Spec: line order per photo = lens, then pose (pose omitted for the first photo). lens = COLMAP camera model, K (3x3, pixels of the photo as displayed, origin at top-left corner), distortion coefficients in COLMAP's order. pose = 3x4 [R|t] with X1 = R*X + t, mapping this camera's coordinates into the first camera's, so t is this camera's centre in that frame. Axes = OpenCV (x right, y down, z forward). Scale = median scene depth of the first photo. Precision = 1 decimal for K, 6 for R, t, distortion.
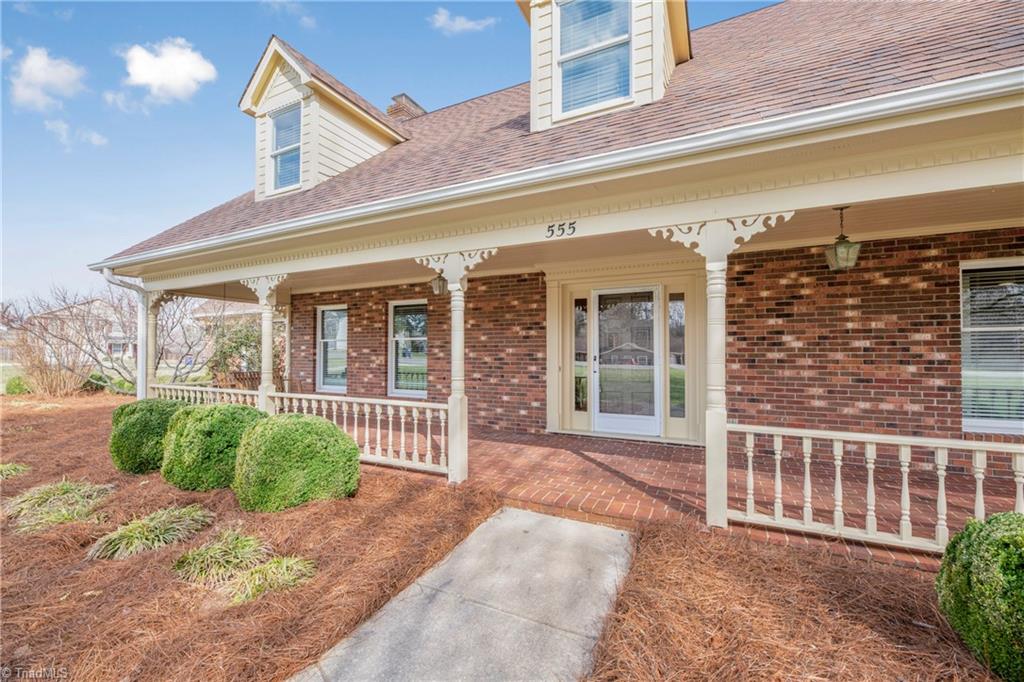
lens RADIAL K [[412.6, 0, 512.5], [0, 412.6, 343.9], [0, 0, 1]] dist [-0.002288, -0.000279]
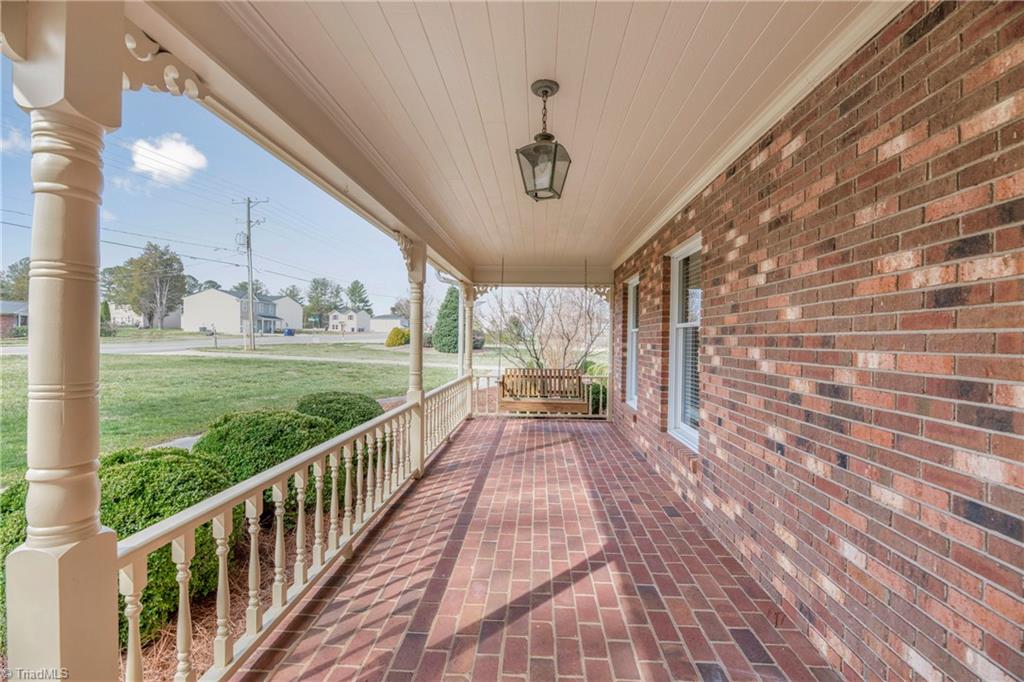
lens RADIAL K [[412.6, 0, 511.4], [0, 412.6, 340.5], [0, 0, 1]] dist [-0.002288, -0.000279]
pose [[0.380583, 0.008000, -0.924712, 0.131294], [0.003744, 0.999941, 0.010192, 0.001591], [0.924739, -0.007341, 0.380531, 0.716336]]
